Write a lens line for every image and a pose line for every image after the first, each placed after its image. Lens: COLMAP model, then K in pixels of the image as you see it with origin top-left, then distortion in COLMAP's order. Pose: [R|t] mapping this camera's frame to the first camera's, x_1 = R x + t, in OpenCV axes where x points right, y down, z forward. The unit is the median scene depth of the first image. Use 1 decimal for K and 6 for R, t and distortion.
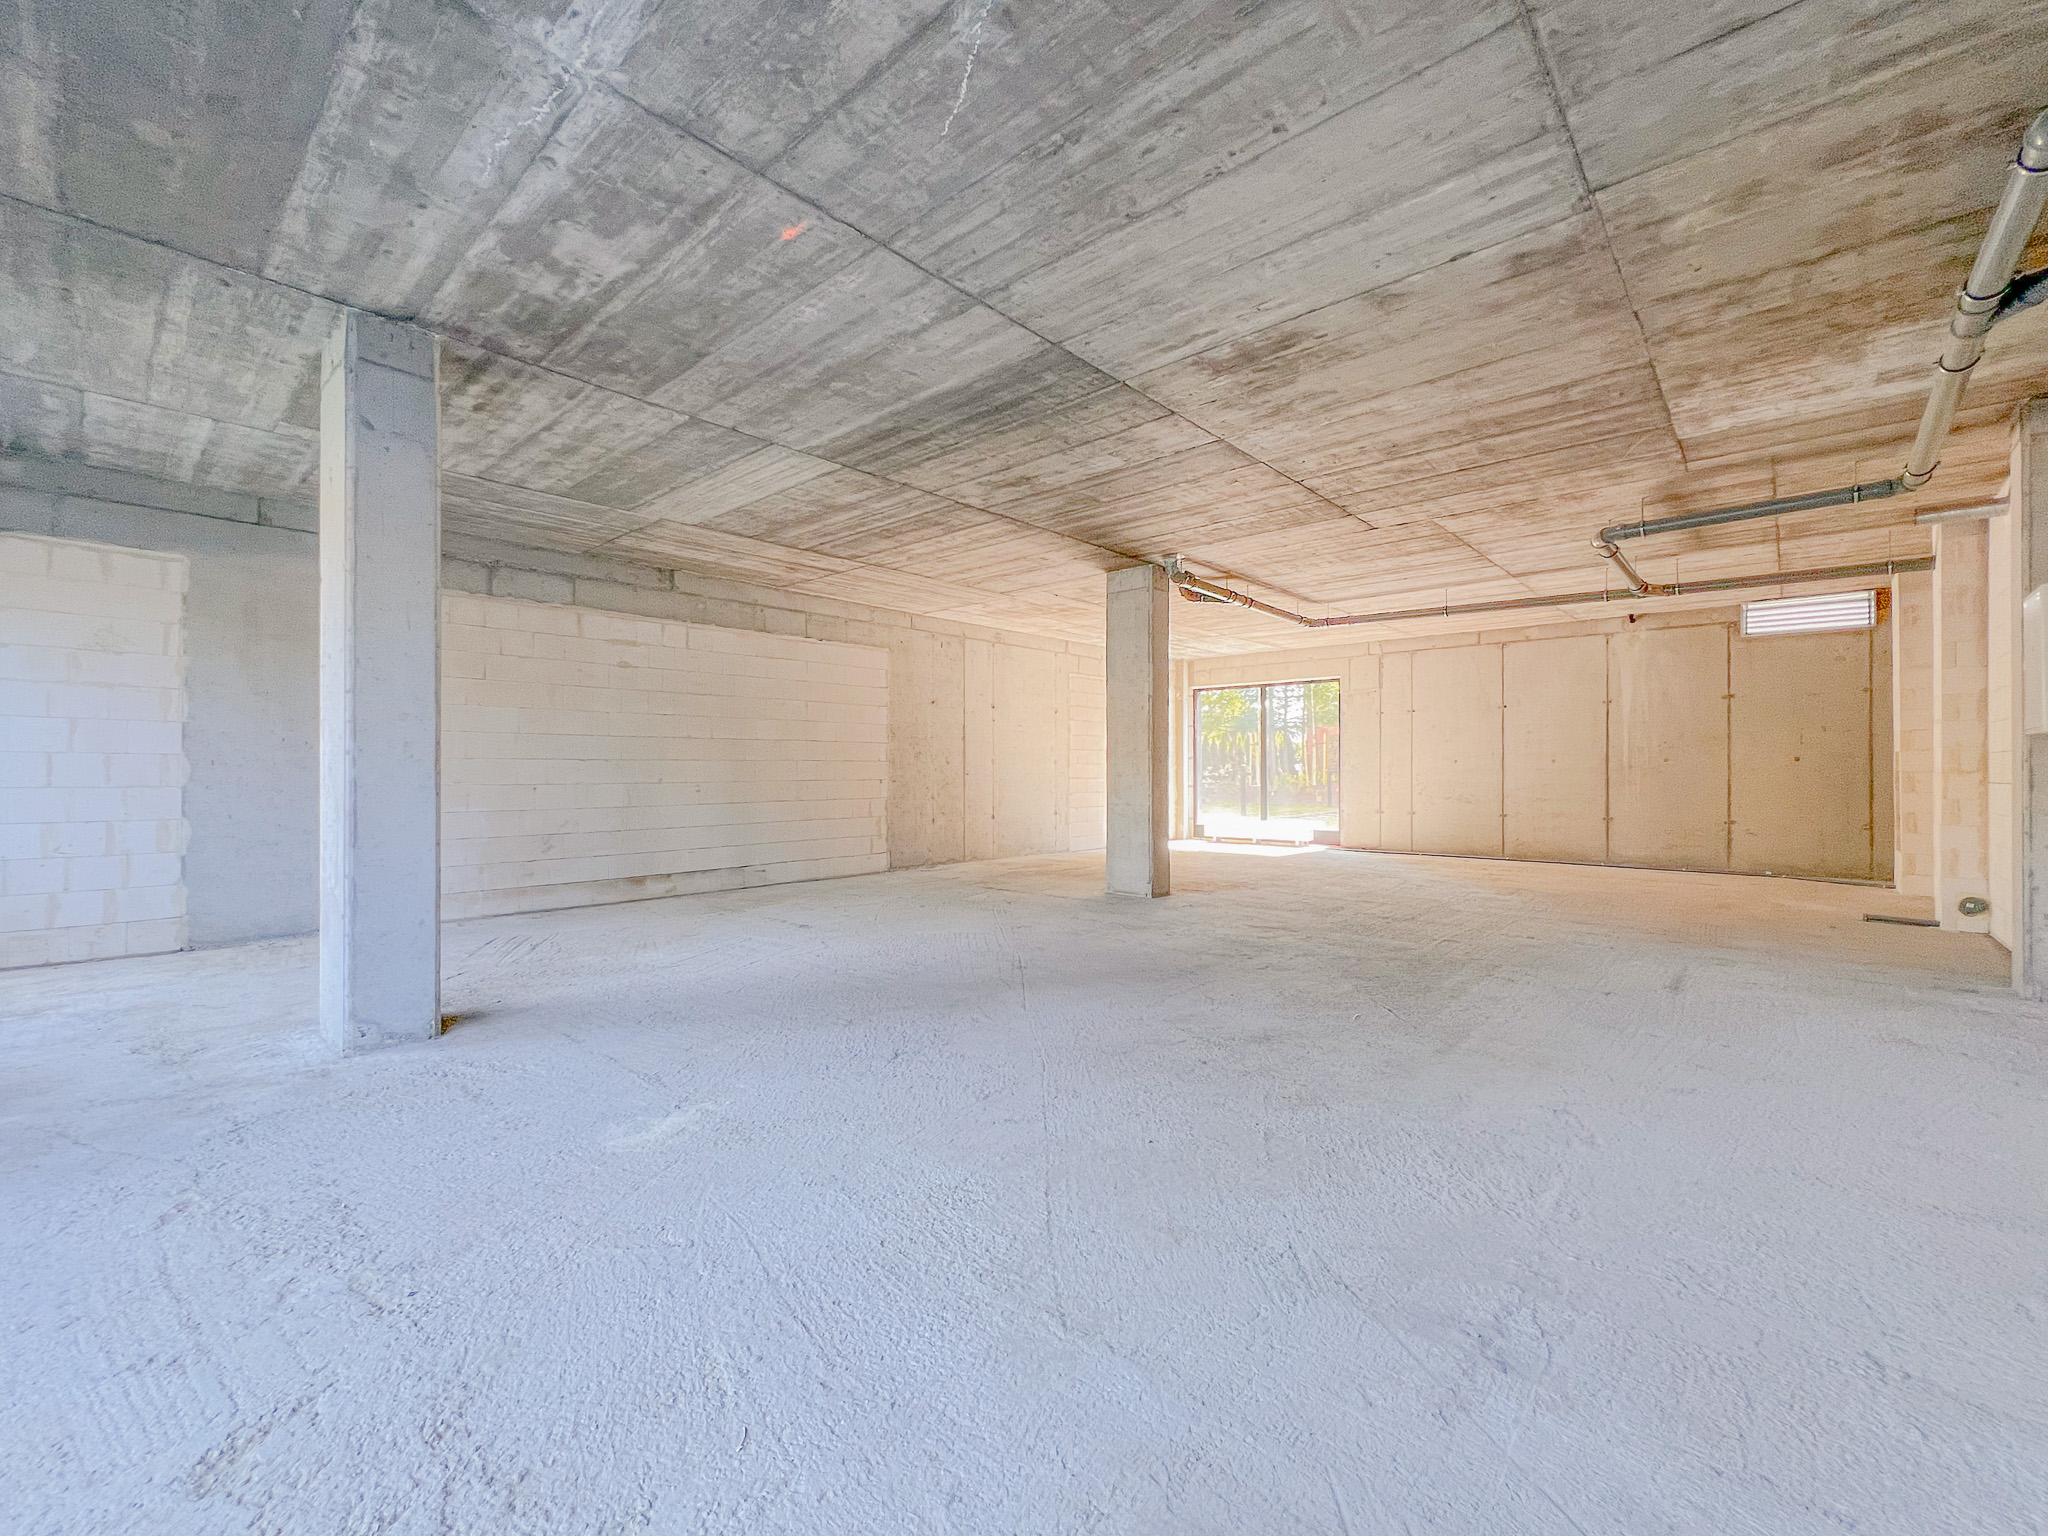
lens RADIAL K [[842.4, 0, 1023.8], [0, 842.4, 766.3], [0, 0, 1]] dist [0.000671, -0.000043]
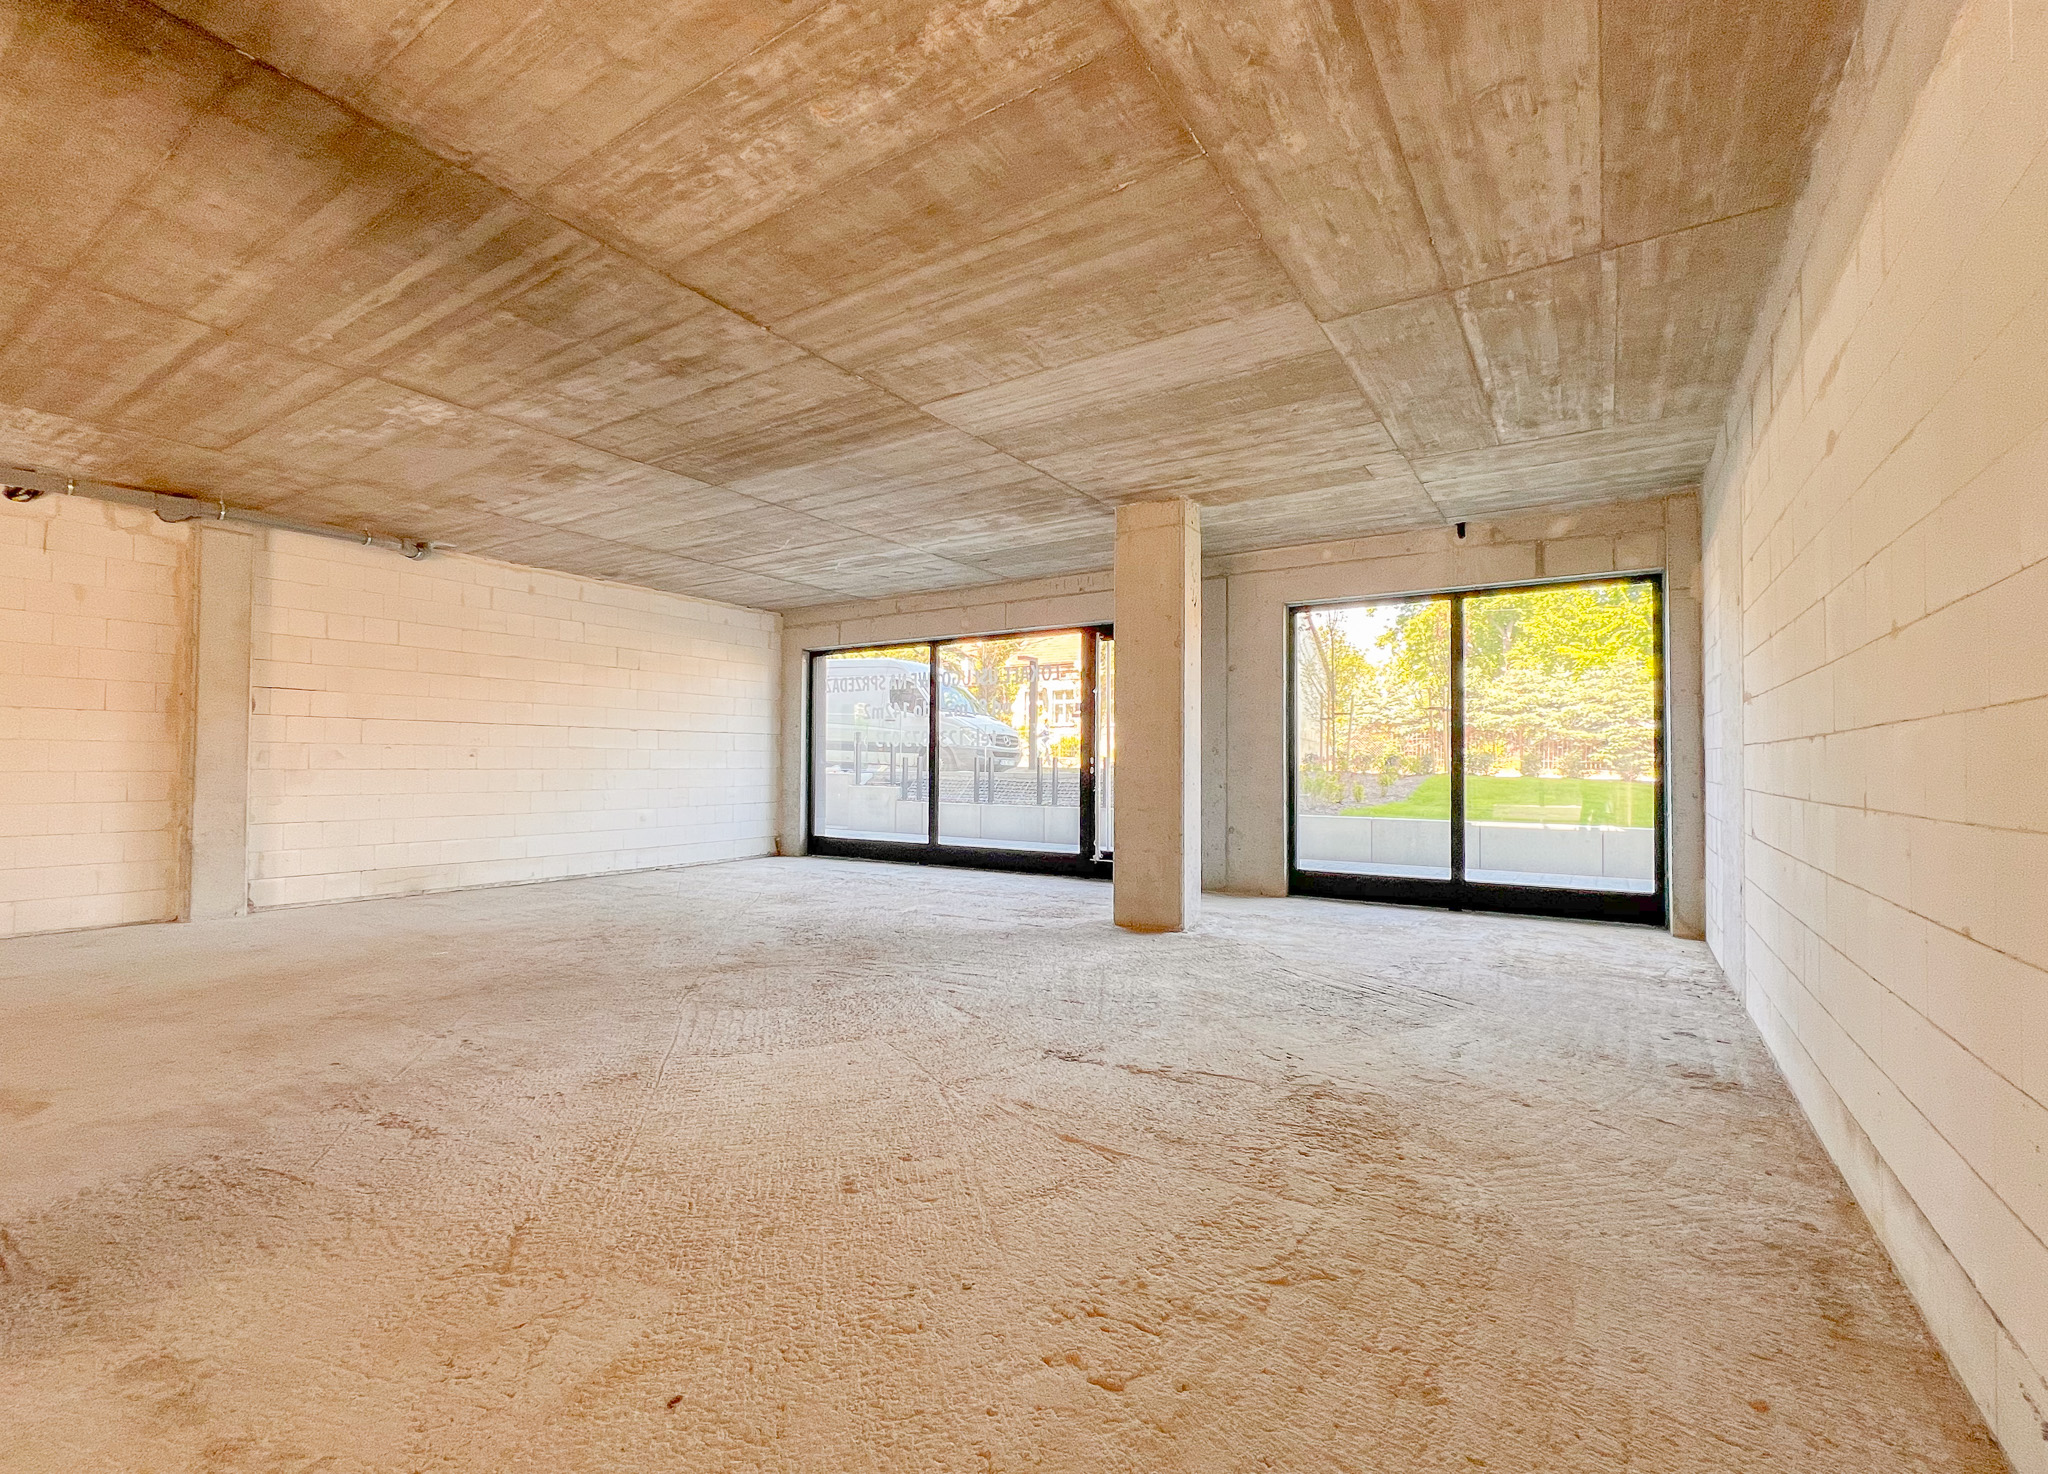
lens RADIAL K [[893.7, 0, 1024.8], [0, 893.7, 749.9], [0, 0, 1]] dist [0.003660, 0.000238]
pose [[-0.988325, -0.006915, -0.152204, -0.193369], [-0.003825, 0.999781, -0.020583, -0.005497], [0.152313, -0.019761, -0.988135, 1.934122]]
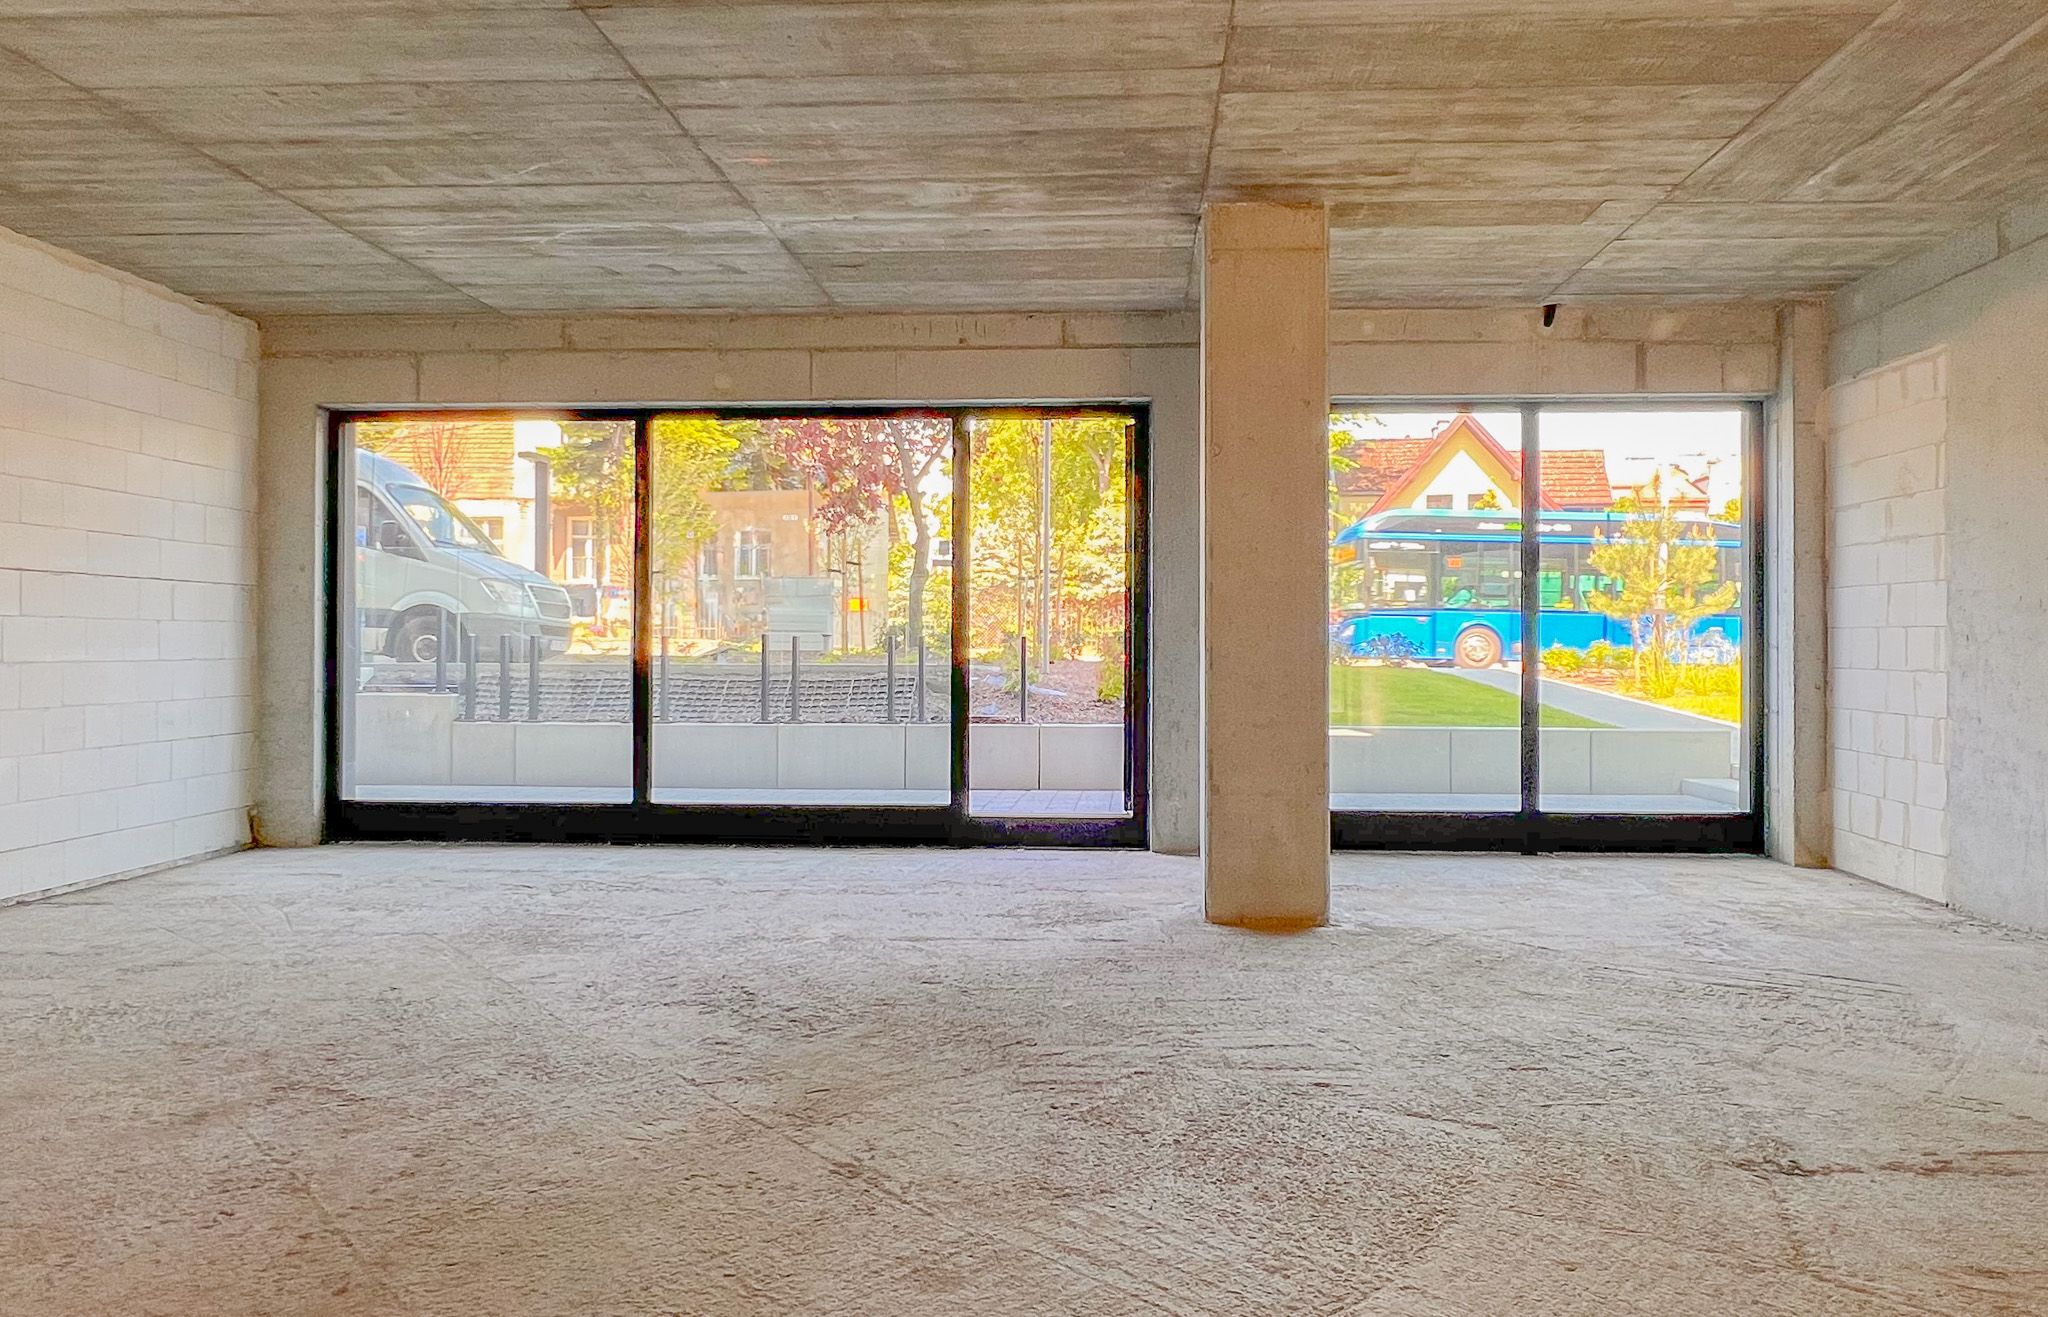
lens RADIAL K [[1393.0, 0, 1026.9], [0, 1393.0, 656.1], [0, 0, 1]] dist [-0.001174, 0.001668]
pose [[-0.776849, 0.002123, -0.629684, 0.324659], [0.001254, 0.999998, 0.001825, -0.008236], [0.629686, 0.000628, -0.776849, 1.500488]]
